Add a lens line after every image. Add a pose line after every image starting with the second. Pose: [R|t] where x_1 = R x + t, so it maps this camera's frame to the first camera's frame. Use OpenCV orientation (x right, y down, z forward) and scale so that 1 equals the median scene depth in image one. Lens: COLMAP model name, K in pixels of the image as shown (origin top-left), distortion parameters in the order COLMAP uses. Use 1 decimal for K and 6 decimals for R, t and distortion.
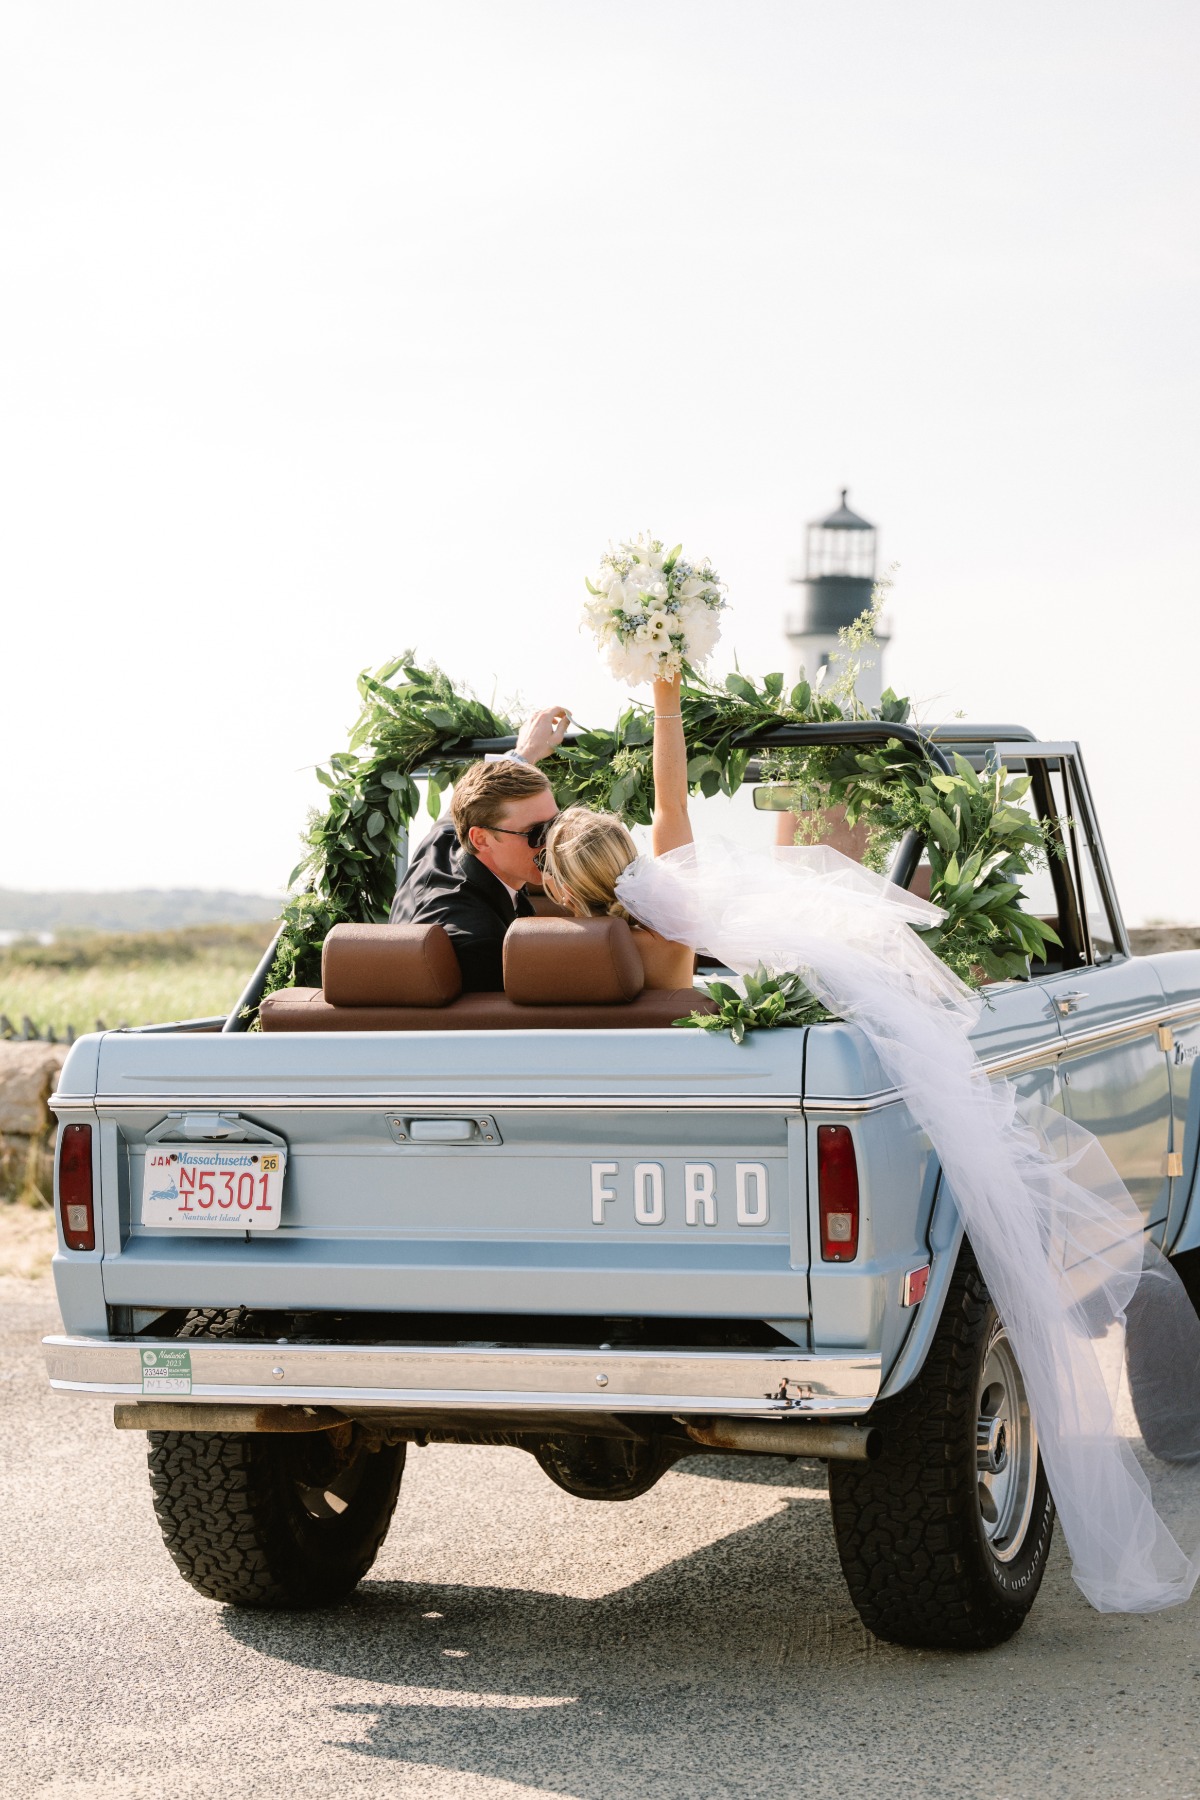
lens RADIAL K [[1609.4, 0, 600.0], [0, 1609.4, 900.0], [0, 0, 1]] dist [-0.084613, -0.001880]
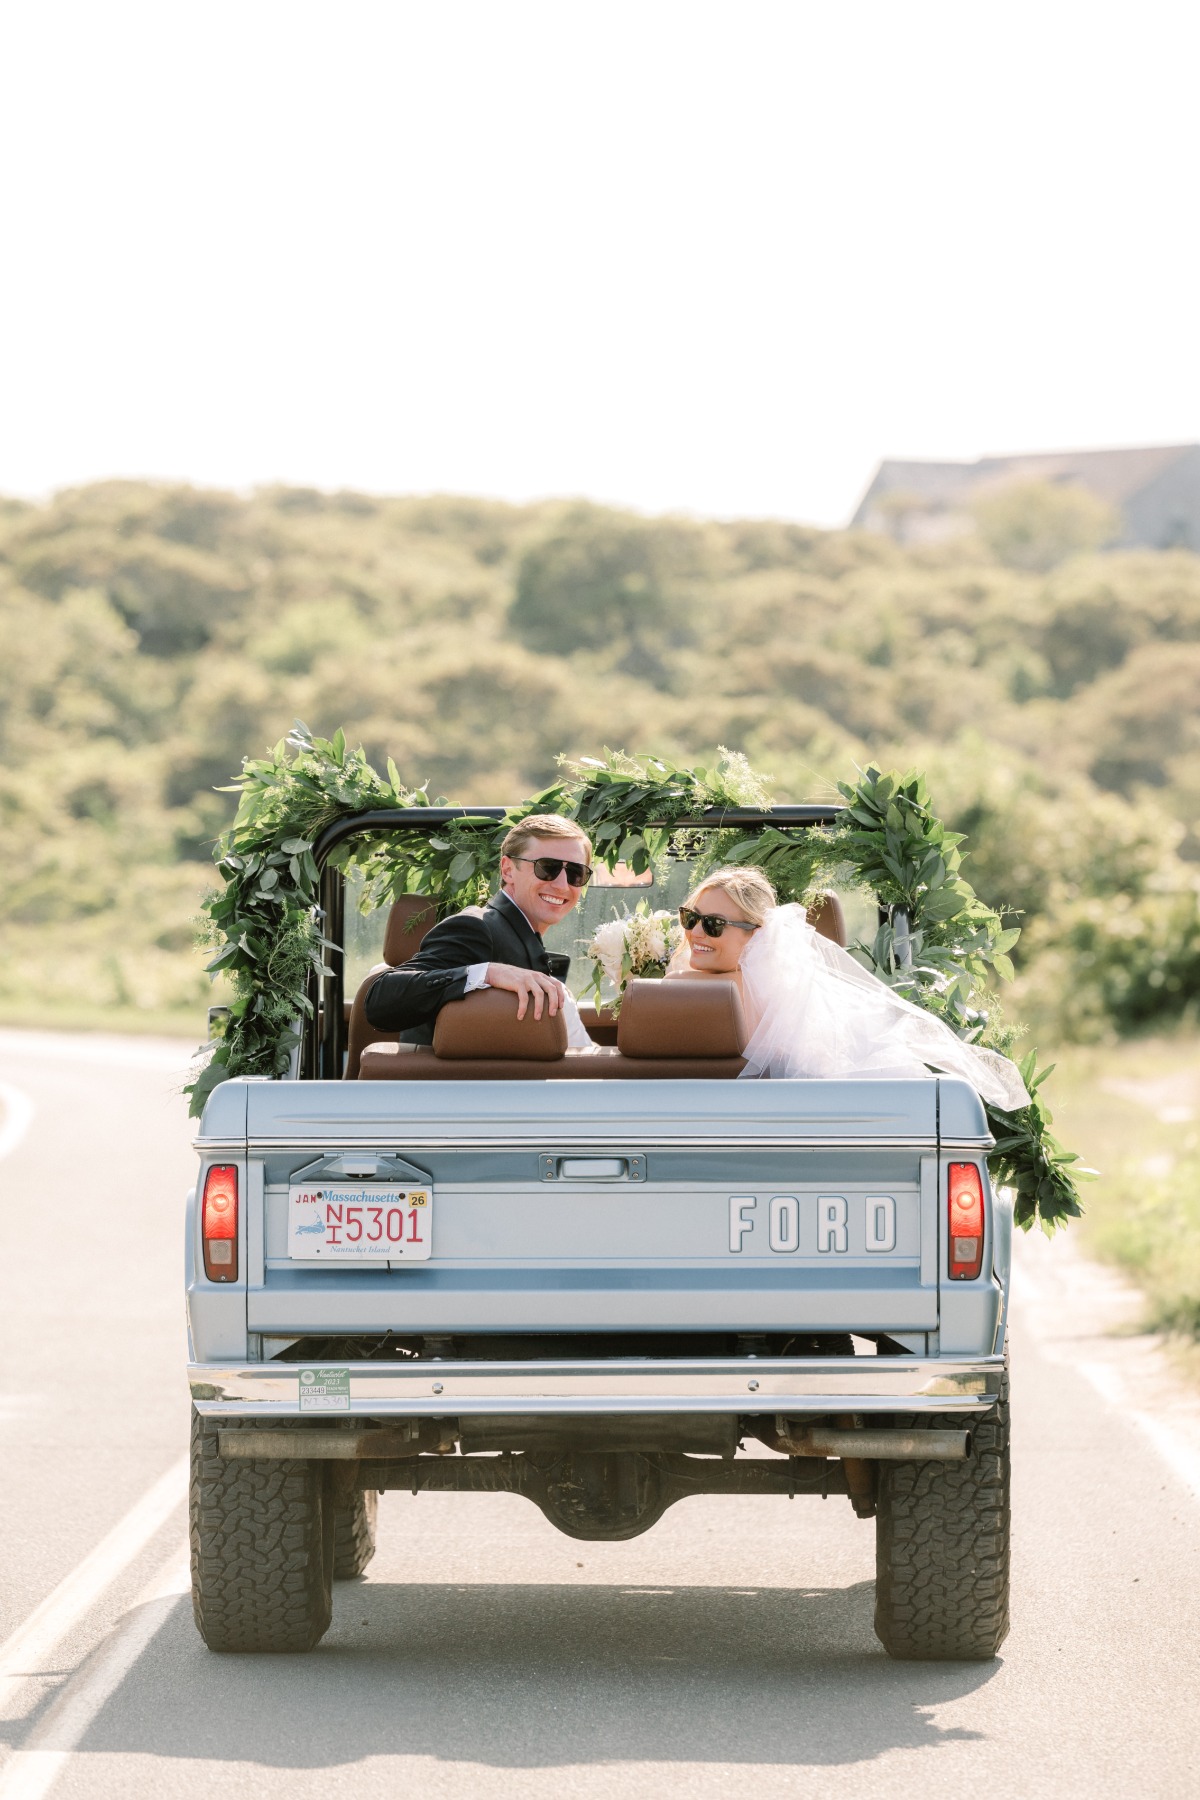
lens RADIAL K [[1609.4, 0, 600.0], [0, 1609.4, 900.0], [0, 0, 1]] dist [-0.084613, -0.001880]
pose [[0.997268, 0.020720, 0.070906, -0.162432], [-0.017602, 0.998862, -0.044322, 0.004928], [-0.071744, 0.042953, 0.996498, -0.117469]]
